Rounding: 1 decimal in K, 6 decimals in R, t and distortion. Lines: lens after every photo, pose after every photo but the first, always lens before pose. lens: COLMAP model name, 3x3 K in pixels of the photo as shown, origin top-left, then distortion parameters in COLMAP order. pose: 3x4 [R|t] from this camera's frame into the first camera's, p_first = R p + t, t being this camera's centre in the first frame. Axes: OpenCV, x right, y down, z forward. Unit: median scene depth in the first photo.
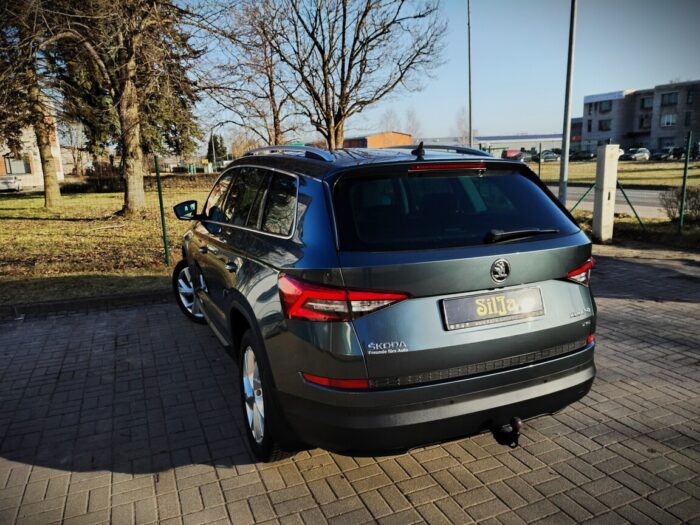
lens RADIAL K [[518.9, 0, 348.9], [0, 518.9, 277.6], [0, 0, 1]] dist [-0.024564, -0.003286]
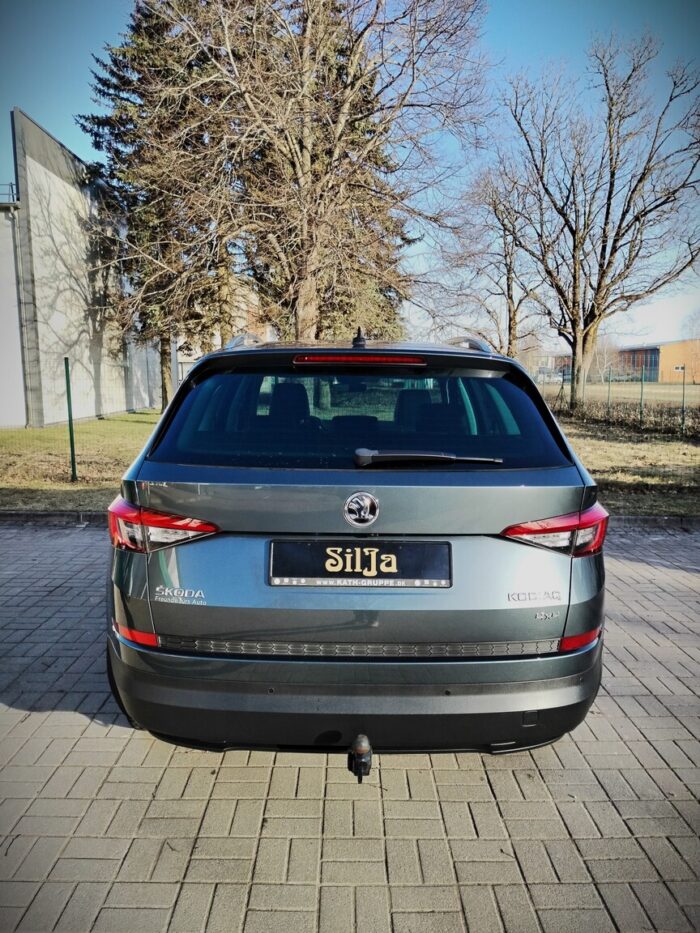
lens RADIAL K [[668.3, 0, 353.1], [0, 668.3, 464.4], [0, 0, 1]] dist [-0.001879, -0.005555]
pose [[0.914024, 0.077603, -0.398168, 0.261707], [-0.113284, 0.991311, -0.066845, -0.004379], [0.389521, 0.106204, 0.914874, 0.085682]]
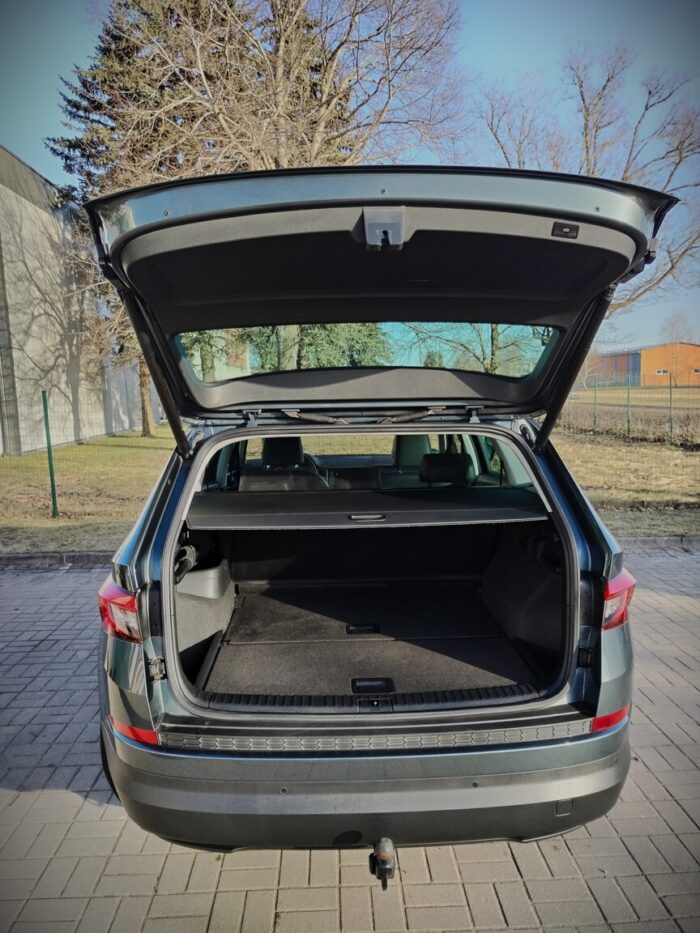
lens RADIAL K [[673.7, 0, 350.0], [0, 673.7, 466.5], [0, 0, 1]] dist [-0.001601, -0.004467]
pose [[0.923705, 0.040349, -0.380974, 0.239783], [-0.077382, 0.993592, -0.082388, -0.035880], [0.375208, 0.105583, 0.920908, 0.097865]]
